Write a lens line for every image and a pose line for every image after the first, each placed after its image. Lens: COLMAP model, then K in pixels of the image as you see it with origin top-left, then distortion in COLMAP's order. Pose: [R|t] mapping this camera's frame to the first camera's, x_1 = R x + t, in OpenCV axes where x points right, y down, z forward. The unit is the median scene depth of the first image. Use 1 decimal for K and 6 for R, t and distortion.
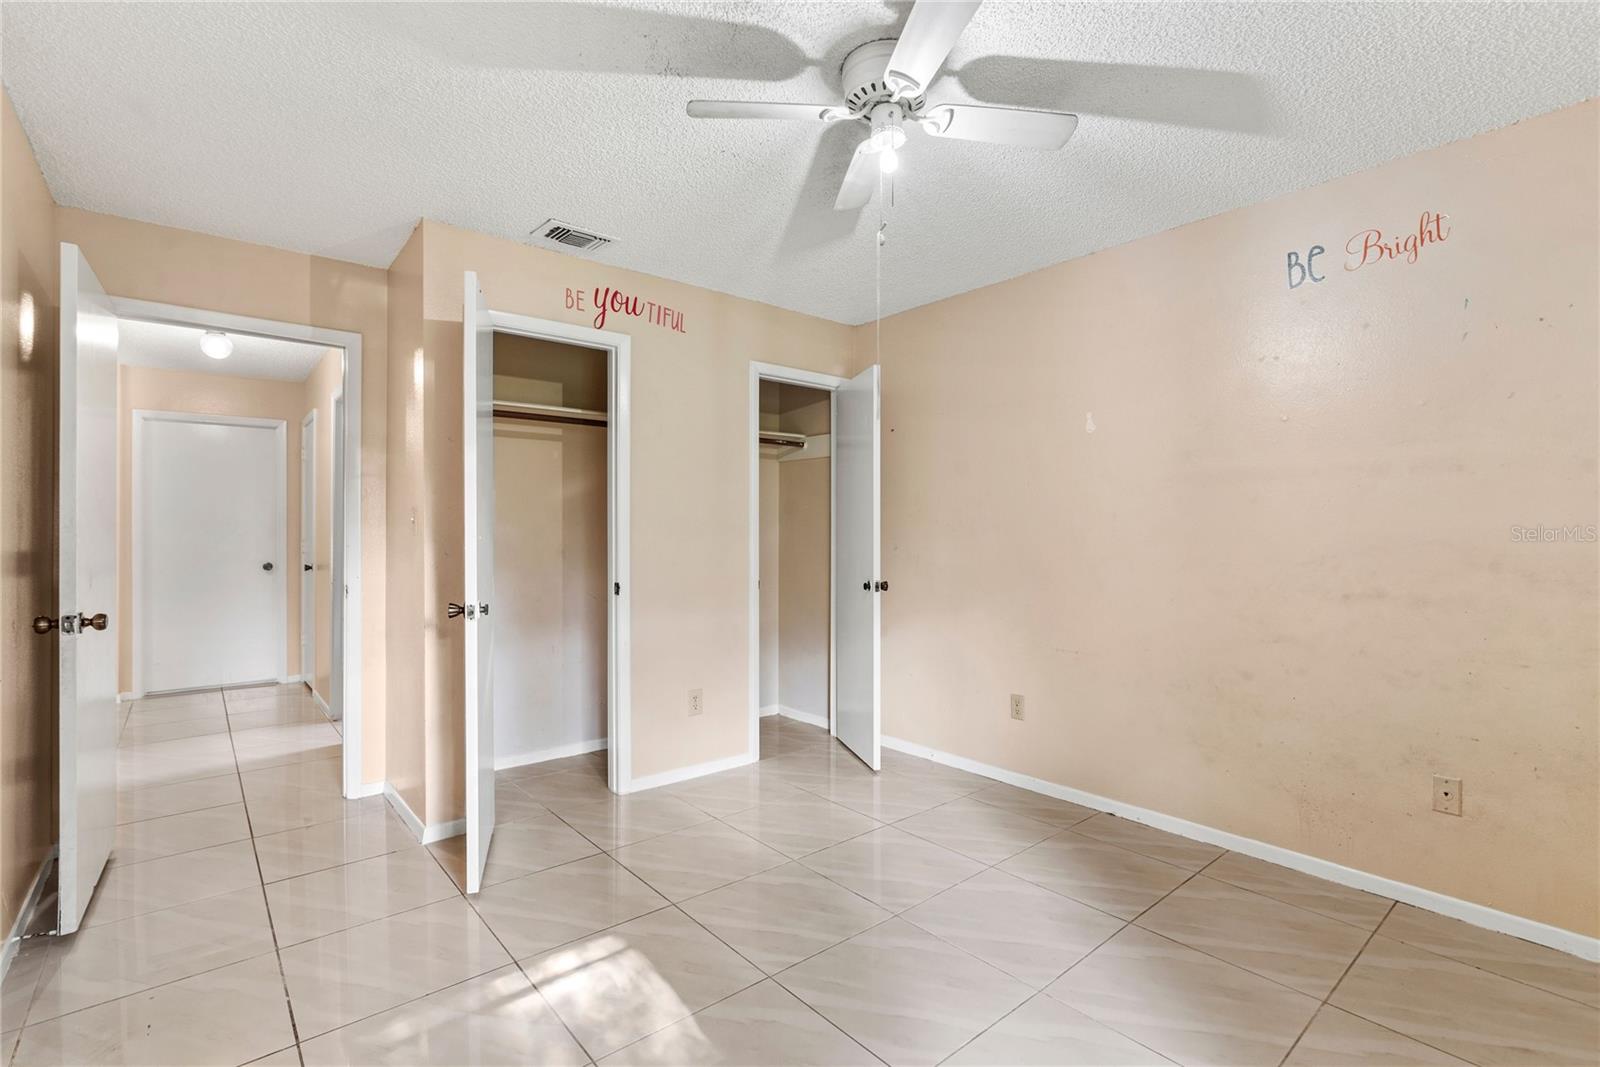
lens RADIAL K [[728.1, 0, 805.6], [0, 728.1, 530.7], [0, 0, 1]] dist [-0.009729, 0.000793]
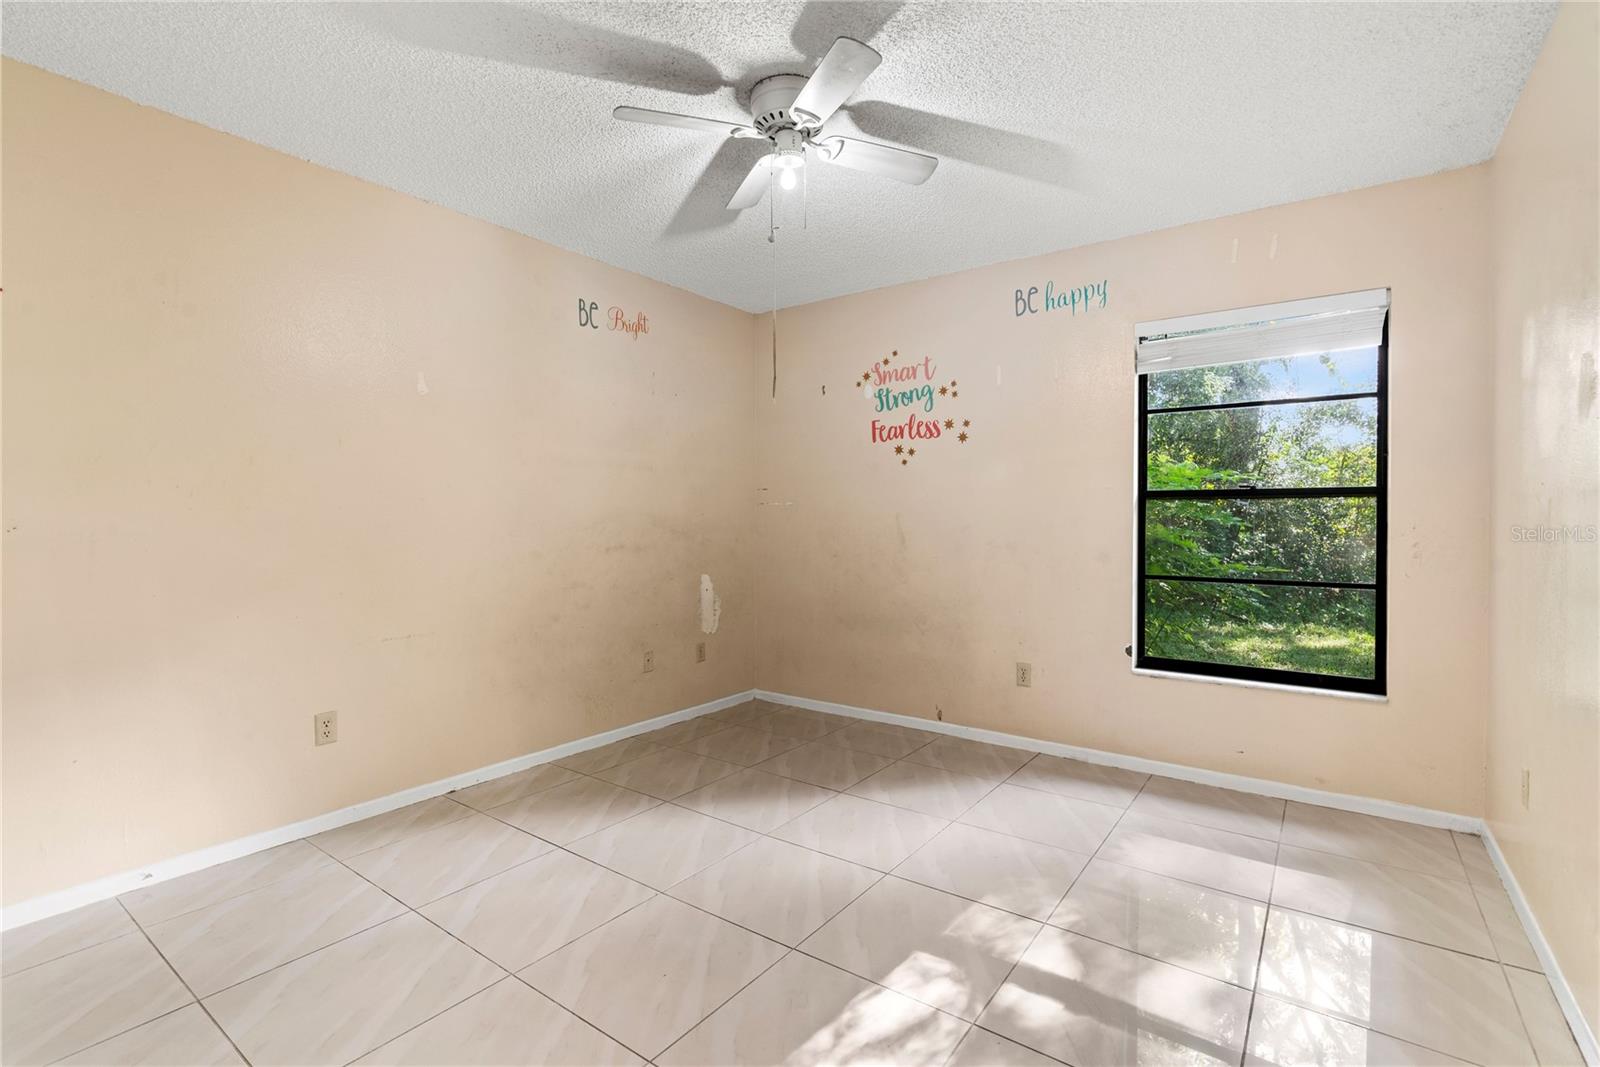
lens RADIAL K [[728.1, 0, 799.2], [0, 728.1, 522.5], [0, 0, 1]] dist [-0.009729, 0.000793]
pose [[-0.223288, -0.007412, 0.974724, -0.788141], [-0.006138, 0.999962, 0.006198, 0.024250], [-0.974733, -0.004599, -0.223325, 0.951058]]
